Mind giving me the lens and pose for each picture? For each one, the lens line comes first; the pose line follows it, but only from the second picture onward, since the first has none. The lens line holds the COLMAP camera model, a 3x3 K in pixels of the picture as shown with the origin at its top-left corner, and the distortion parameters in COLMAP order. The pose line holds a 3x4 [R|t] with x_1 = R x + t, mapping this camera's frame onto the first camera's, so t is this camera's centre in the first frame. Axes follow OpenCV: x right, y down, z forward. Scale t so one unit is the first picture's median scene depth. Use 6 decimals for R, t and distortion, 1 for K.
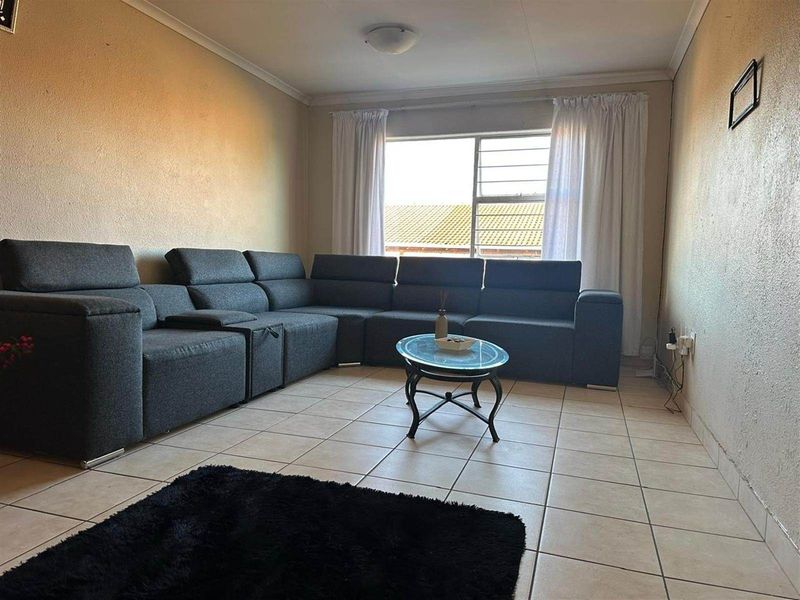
lens RADIAL K [[551.9, 0, 398.9], [0, 551.9, 301.1], [0, 0, 1]] dist [0.035839, -0.039333]
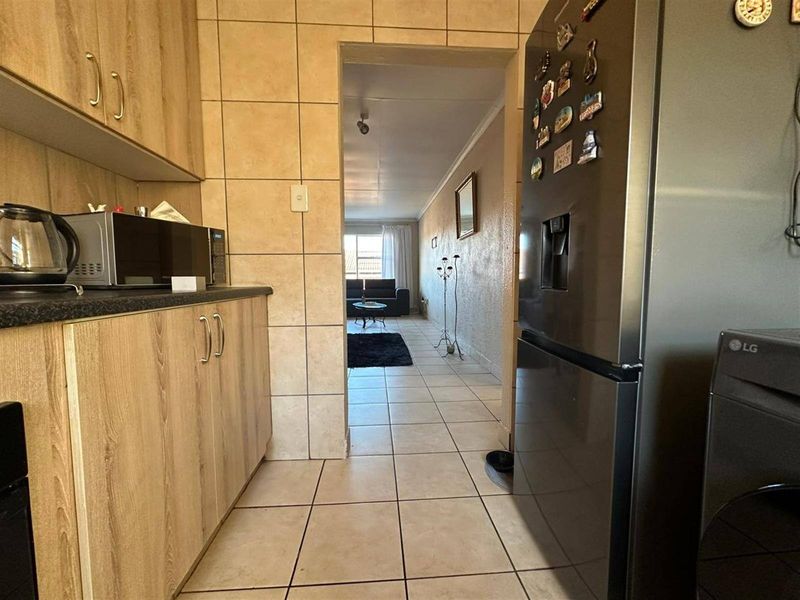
lens RADIAL K [[316.9, 0, 398.3], [0, 316.9, 303.4], [0, 0, 1]] dist [-0.003579, 0.000433]
pose [[0.923471, -0.060243, 0.378910, -0.377801], [0.058876, 0.998149, 0.015205, 0.043423], [-0.379125, 0.008268, 0.925309, -0.731443]]
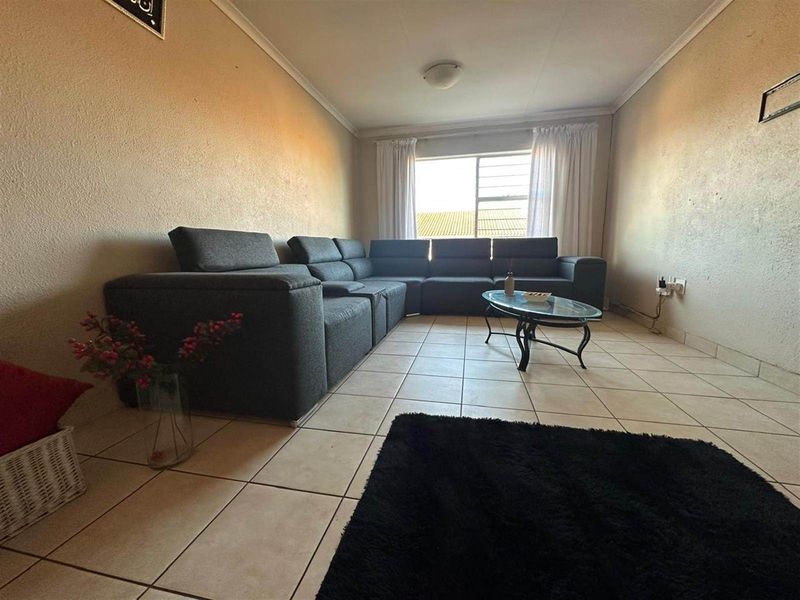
lens RADIAL K [[316.9, 0, 402.9], [0, 316.9, 296.7], [0, 0, 1]] dist [-0.003579, 0.000433]
pose [[0.993612, -0.054851, 0.098621, -0.210035], [0.047173, 0.995792, 0.078571, 0.000939], [-0.102516, -0.073417, 0.992018, 0.194658]]
